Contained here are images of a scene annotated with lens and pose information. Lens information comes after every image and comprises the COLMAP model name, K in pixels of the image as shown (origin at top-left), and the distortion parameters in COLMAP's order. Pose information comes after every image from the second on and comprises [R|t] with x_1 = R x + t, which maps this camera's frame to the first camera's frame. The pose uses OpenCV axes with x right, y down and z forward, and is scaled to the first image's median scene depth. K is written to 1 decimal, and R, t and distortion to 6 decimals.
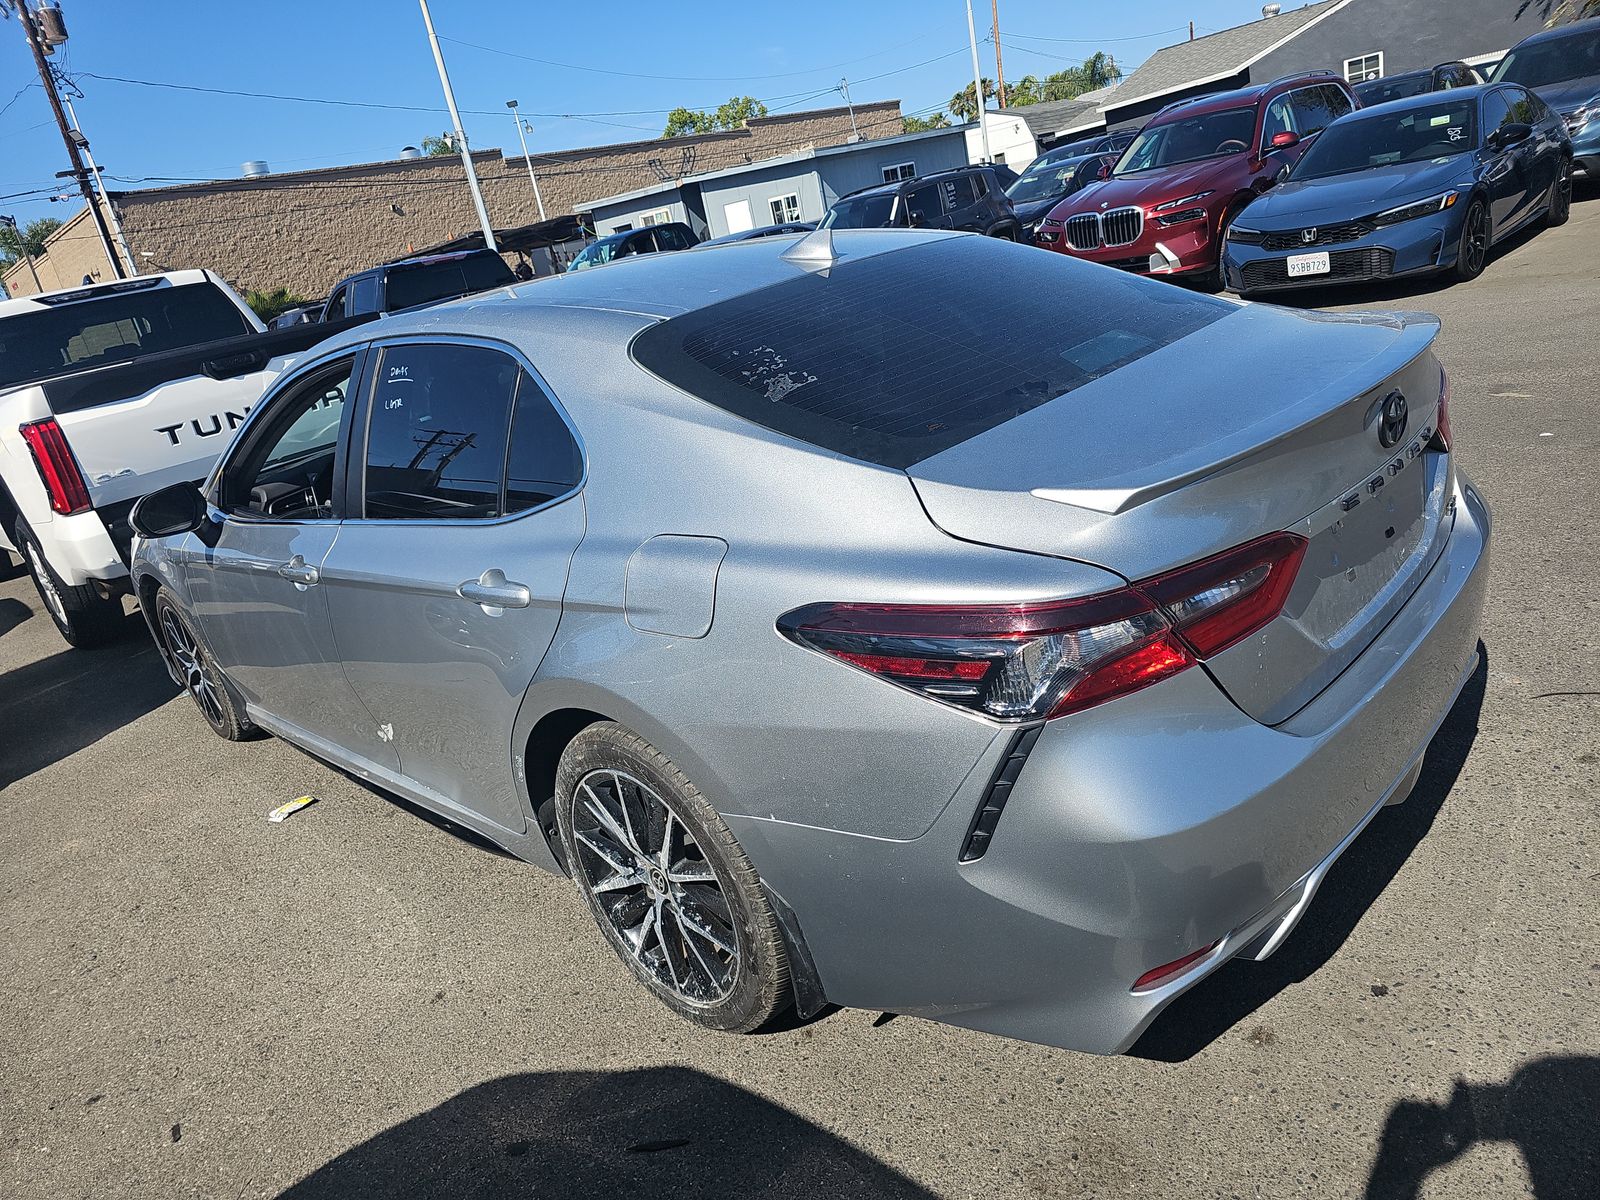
lens RADIAL K [[1052.8, 0, 800.0], [0, 1052.8, 600.0], [0, 0, 1]] dist [0.055812, -0.056843]
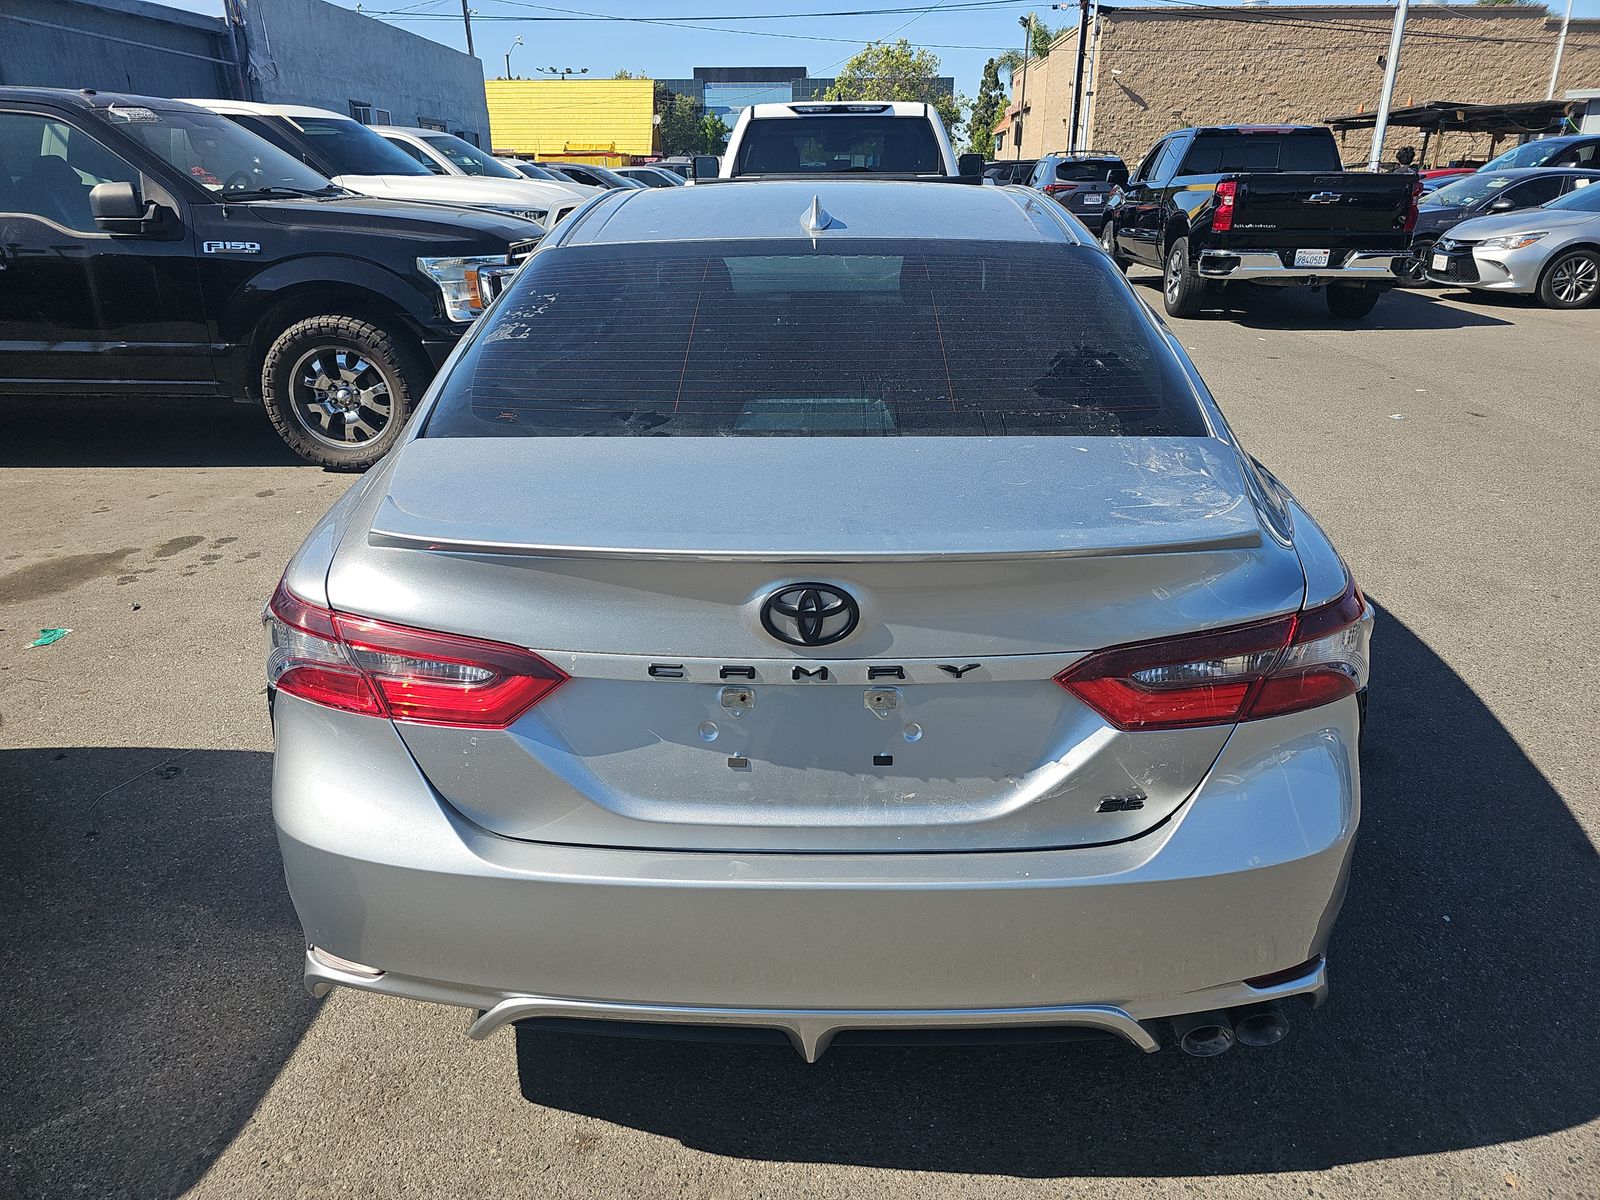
lens RADIAL K [[1068.1, 0, 800.0], [0, 1068.1, 600.0], [0, 0, 1]] dist [0.034982, -0.033543]
pose [[0.664959, 0.447813, -0.597740, 0.297391], [-0.369569, 0.892753, 0.257702, -0.110487], [0.649036, 0.049545, 0.759142, 0.120178]]
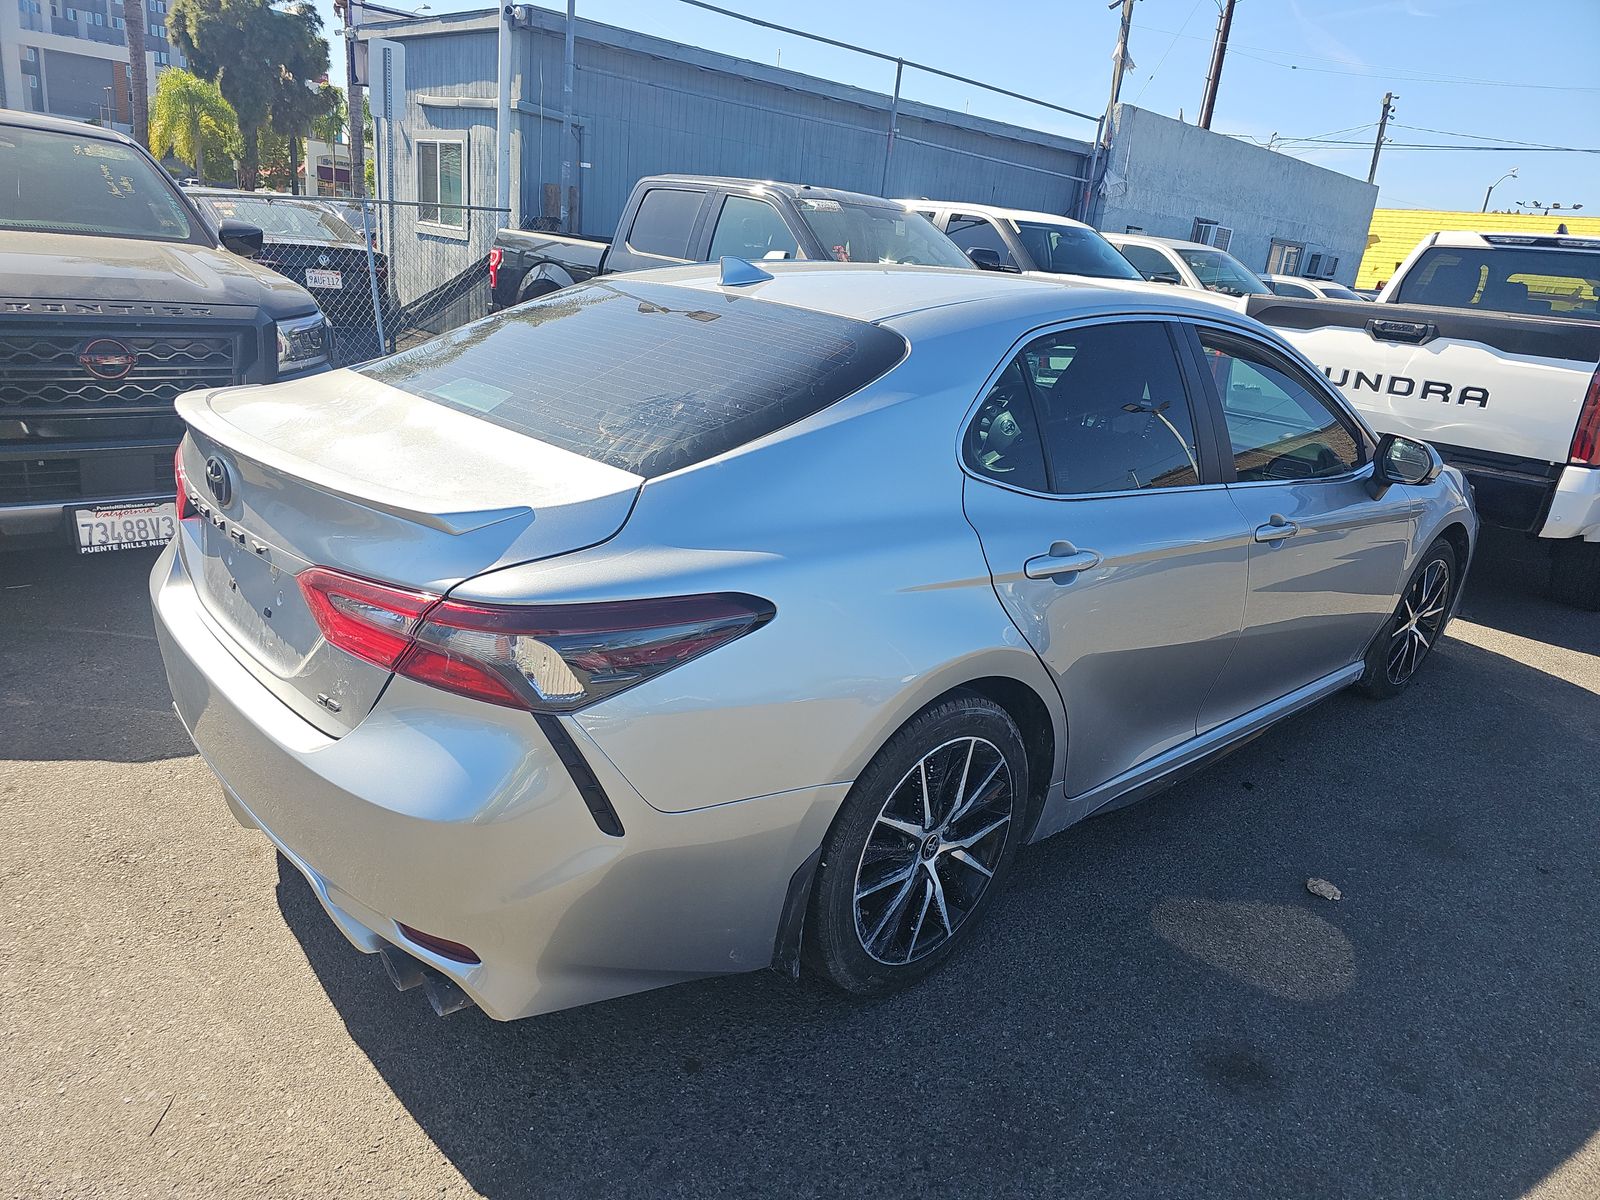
lens RADIAL K [[1068.1, 0, 800.0], [0, 1068.1, 600.0], [0, 0, 1]] dist [0.034982, -0.033543]
pose [[-0.078001, 0.486664, -0.870100, 0.461334], [-0.405861, 0.781662, 0.473583, -0.254602], [0.910600, 0.390080, 0.136548, 0.428361]]
